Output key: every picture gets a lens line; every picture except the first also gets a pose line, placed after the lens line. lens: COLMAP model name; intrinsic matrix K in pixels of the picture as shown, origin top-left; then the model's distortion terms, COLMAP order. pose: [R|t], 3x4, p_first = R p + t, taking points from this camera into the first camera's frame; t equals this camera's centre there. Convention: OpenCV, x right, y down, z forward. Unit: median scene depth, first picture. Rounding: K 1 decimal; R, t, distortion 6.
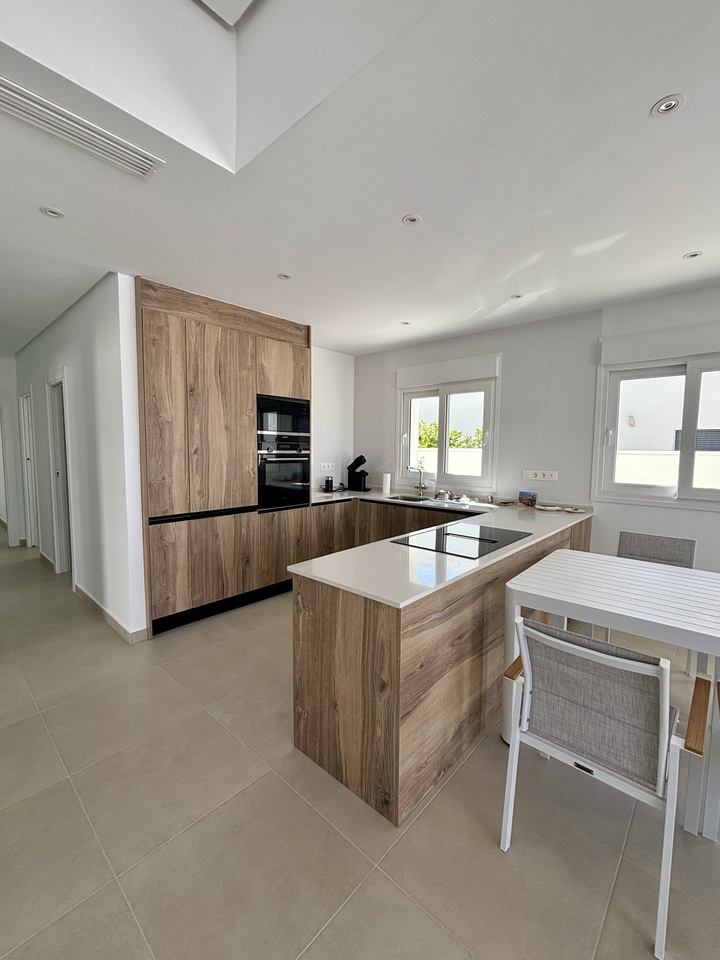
lens RADIAL K [[394.3, 0, 357.3], [0, 394.3, 478.2], [0, 0, 1]] dist [0.000456, 0.000004]
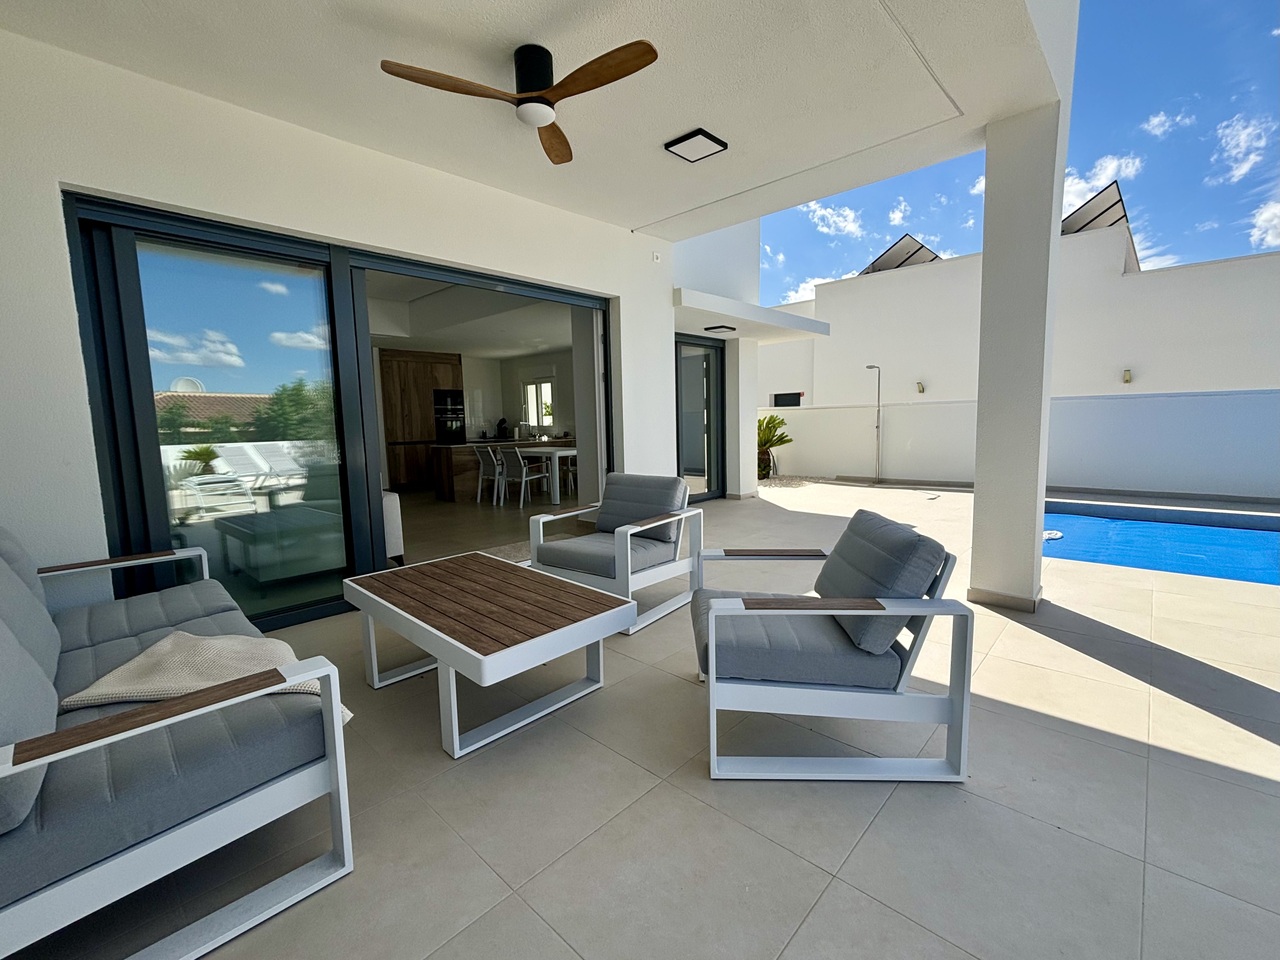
lens RADIAL K [[525.8, 0, 644.7], [0, 525.8, 478.7], [0, 0, 1]] dist [0.000456, 0.000004]
pose [[0.999544, -0.030094, 0.002601, 0.877639], [0.030012, 0.999183, 0.027069, 0.234803], [-0.003413, -0.026979, 0.999630, -1.902395]]
